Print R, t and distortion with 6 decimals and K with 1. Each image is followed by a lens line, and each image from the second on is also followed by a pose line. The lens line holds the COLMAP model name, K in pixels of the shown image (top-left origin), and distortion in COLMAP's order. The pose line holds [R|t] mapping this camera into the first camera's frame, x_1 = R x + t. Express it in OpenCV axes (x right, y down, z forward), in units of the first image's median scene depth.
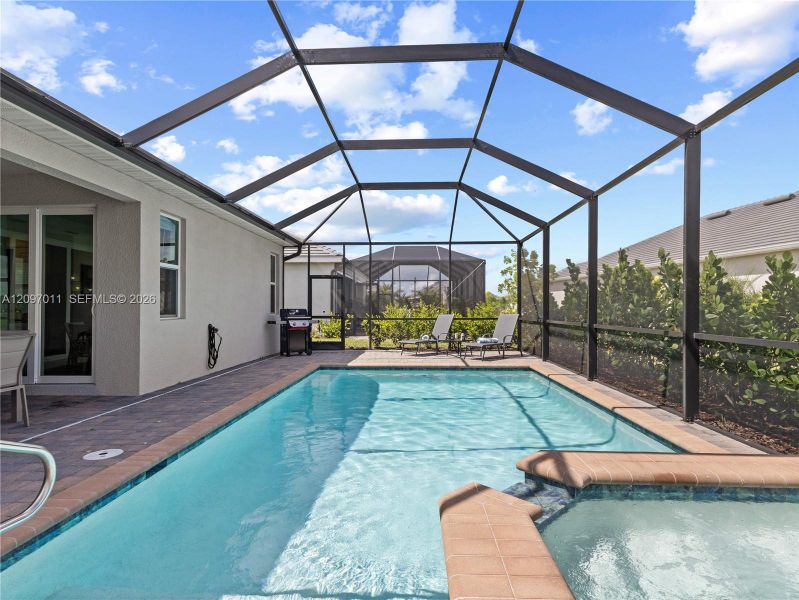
lens RADIAL K [[425.4, 0, 402.5], [0, 425.4, 300.7], [0, 0, 1]] dist [0.009285, 0.000083]
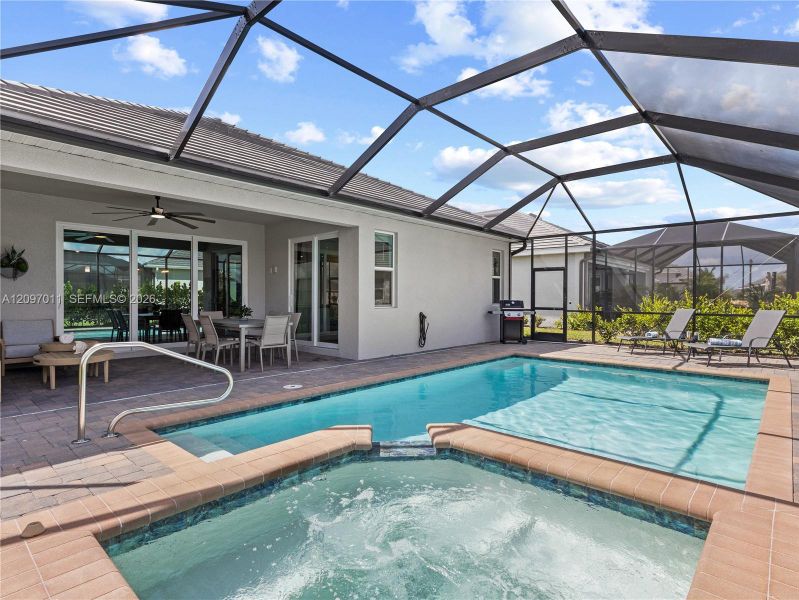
lens RADIAL K [[425.4, 0, 402.5], [0, 425.4, 300.7], [0, 0, 1]] dist [0.009285, 0.000083]
pose [[0.772756, 0.011325, -0.634602, 0.310159], [0.004724, 0.999710, 0.023594, -0.009970], [0.634686, -0.021231, 0.772479, -0.015660]]
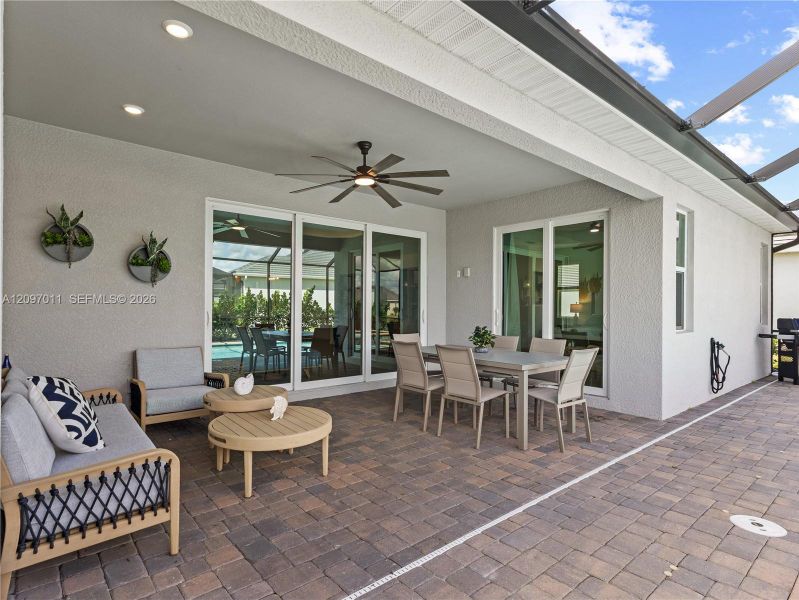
lens RADIAL K [[448.2, 0, 410.3], [0, 448.2, 301.3], [0, 0, 1]] dist [0.004405, 0.000538]
pose [[0.684786, -0.000231, -0.728744, -0.223528], [0.000410, 1.000000, 0.000069, -0.015003], [0.728744, -0.000345, 0.684786, 0.002756]]
